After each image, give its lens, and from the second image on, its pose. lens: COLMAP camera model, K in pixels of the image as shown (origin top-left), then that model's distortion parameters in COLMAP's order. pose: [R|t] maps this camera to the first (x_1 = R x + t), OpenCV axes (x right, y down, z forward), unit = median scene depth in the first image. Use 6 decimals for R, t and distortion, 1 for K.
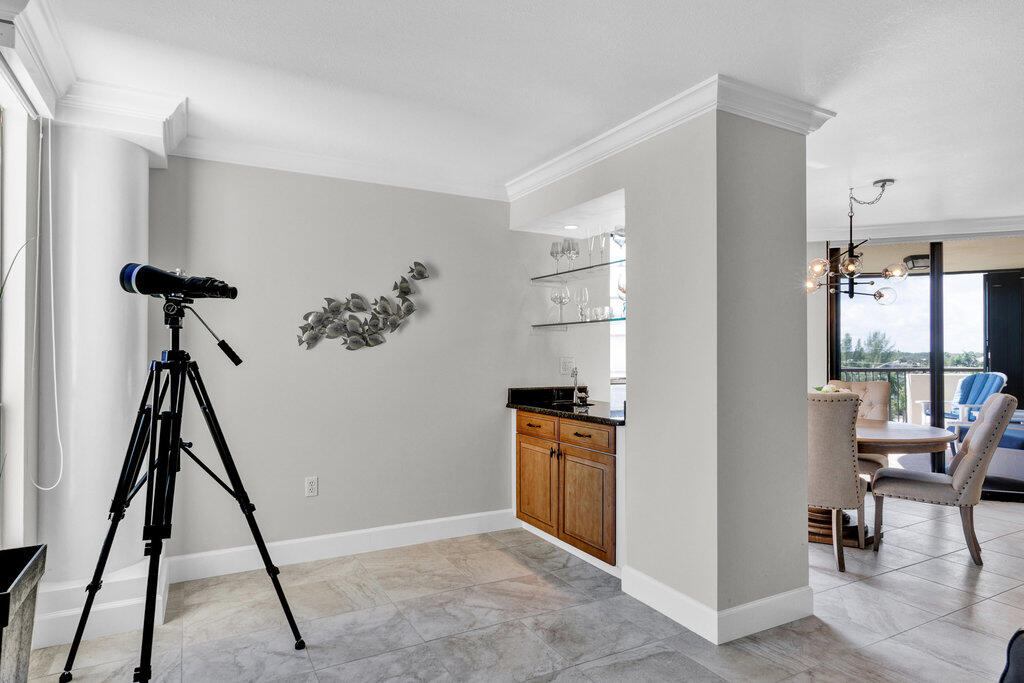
lens RADIAL K [[588.9, 0, 515.0], [0, 588.9, 344.1], [0, 0, 1]] dist [-0.003872, 0.005830]
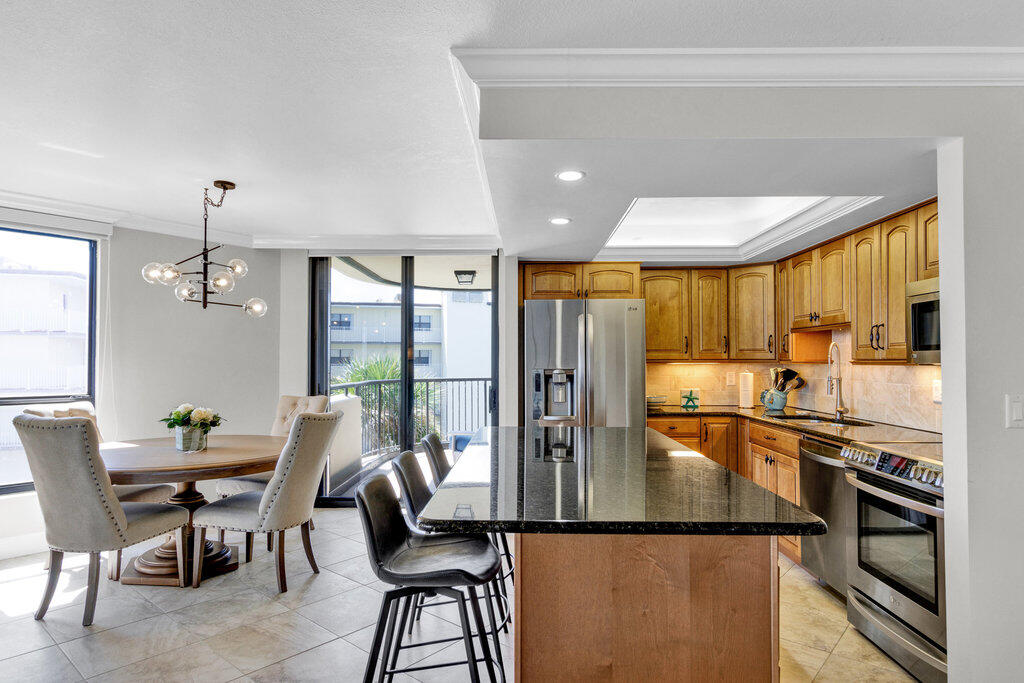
lens RADIAL K [[588.9, 0, 513.1], [0, 588.9, 348.2], [0, 0, 1]] dist [-0.003872, 0.005830]
pose [[0.940567, 0.004020, 0.339584, 0.812025], [-0.002238, 0.999982, -0.005639, -0.014133], [-0.339601, 0.004544, 0.940559, -0.019899]]
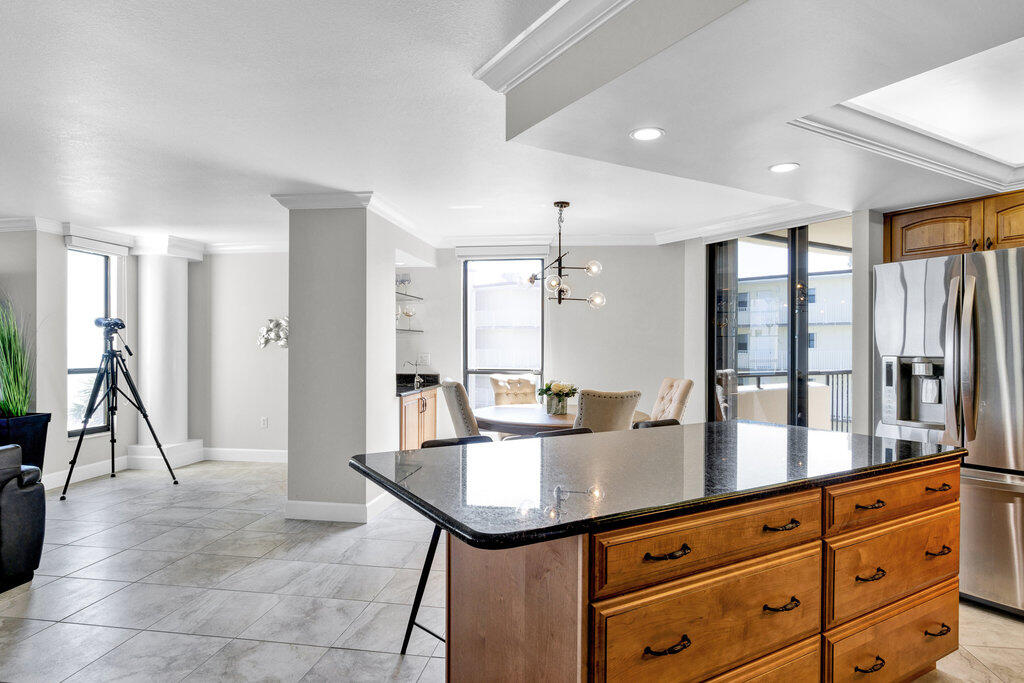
lens RADIAL K [[588.9, 0, 517.5], [0, 588.9, 349.5], [0, 0, 1]] dist [-0.003872, 0.005830]
pose [[0.787566, 0.002590, -0.616225, 1.390820], [0.009044, 0.999835, 0.015761, -0.007786], [0.616164, -0.017986, 0.787412, 0.041134]]
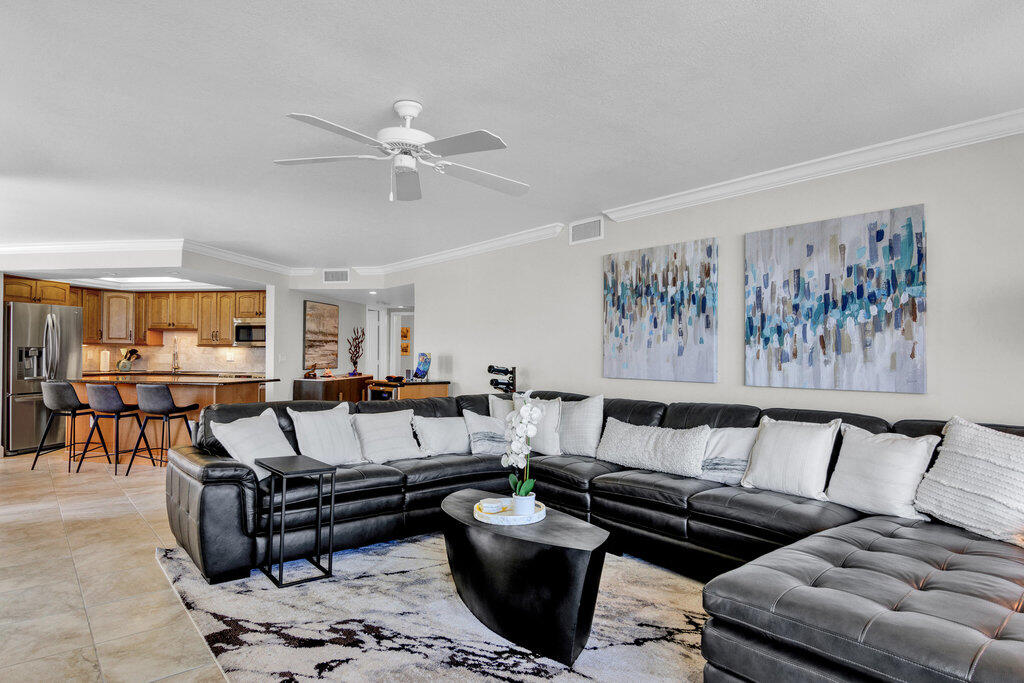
lens RADIAL K [[588.9, 0, 512.9], [0, 588.9, 345.8], [0, 0, 1]] dist [-0.003872, 0.005830]
pose [[-0.187836, 0.009476, 0.982155, -0.907650], [-0.024202, 0.999605, -0.014273, 0.007177], [-0.981902, -0.026451, -0.187532, -0.089360]]
